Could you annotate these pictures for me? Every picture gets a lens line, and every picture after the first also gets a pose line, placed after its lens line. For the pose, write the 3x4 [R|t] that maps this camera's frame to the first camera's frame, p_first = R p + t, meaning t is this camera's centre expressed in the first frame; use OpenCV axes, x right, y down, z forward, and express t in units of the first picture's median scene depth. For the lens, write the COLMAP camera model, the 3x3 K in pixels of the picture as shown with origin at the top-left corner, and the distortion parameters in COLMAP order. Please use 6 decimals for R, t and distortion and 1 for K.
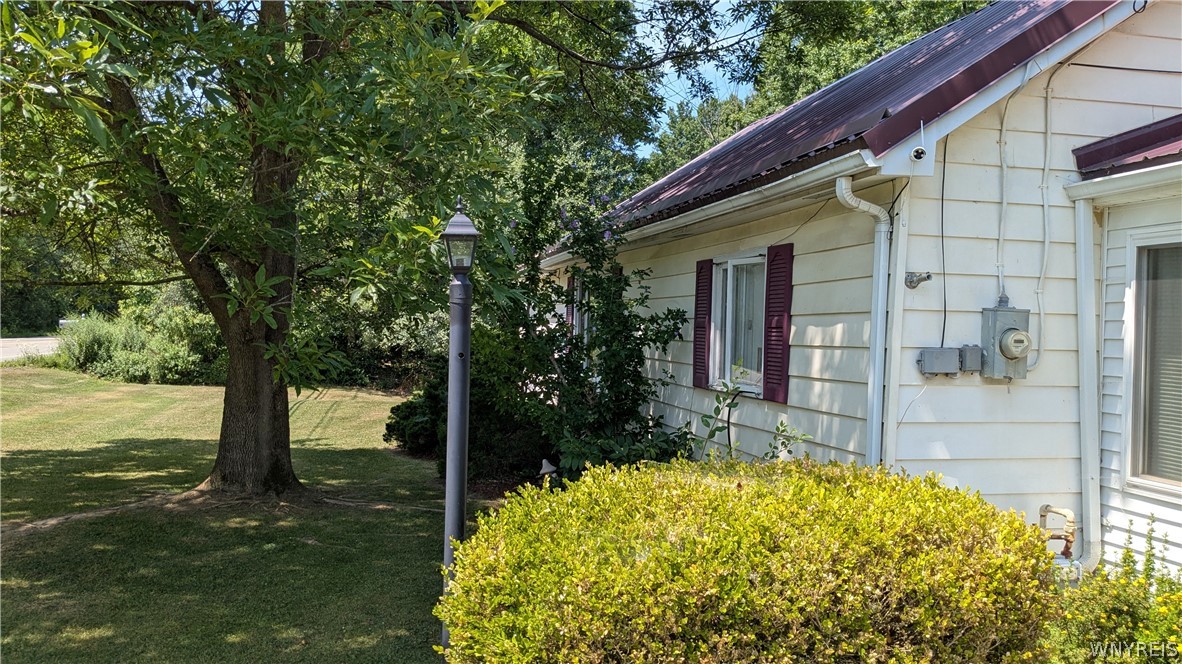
lens RADIAL K [[942.6, 0, 590.4], [0, 942.6, 332.5], [0, 0, 1]] dist [0.004870, -0.001118]
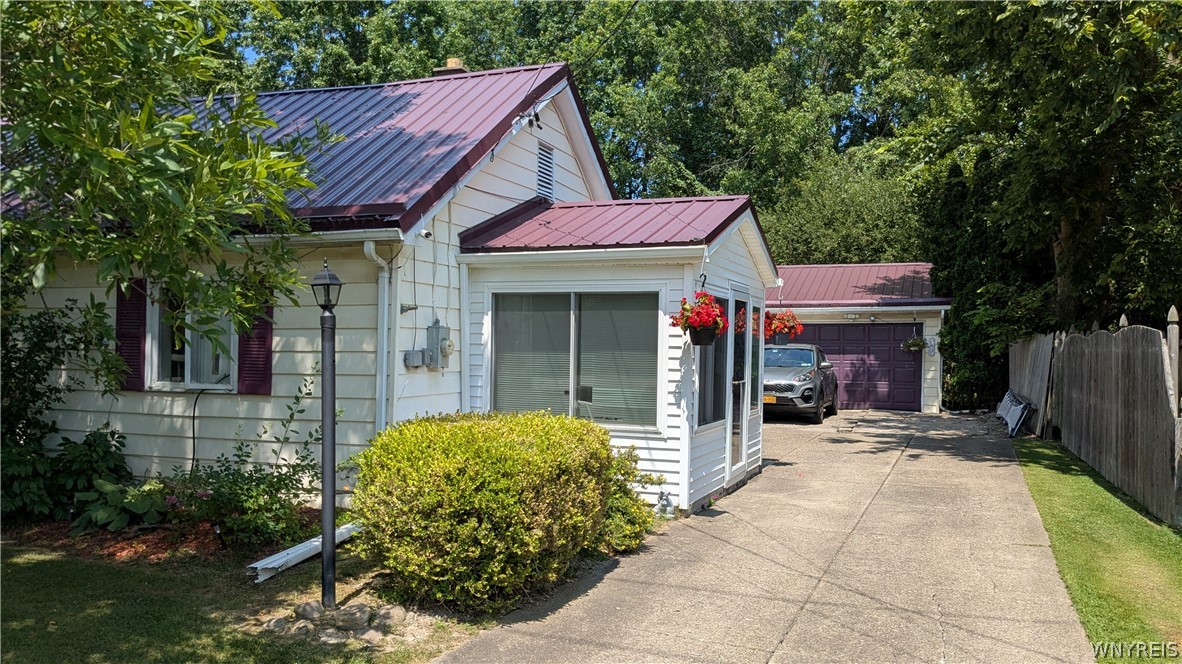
lens RADIAL K [[942.6, 0, 589.9], [0, 942.6, 335.1], [0, 0, 1]] dist [0.004870, -0.001118]
pose [[0.514964, -0.008664, 0.857168, -0.860022], [0.003356, 0.999962, 0.008092, -0.022646], [-0.857206, -0.001291, 0.514973, -0.096294]]
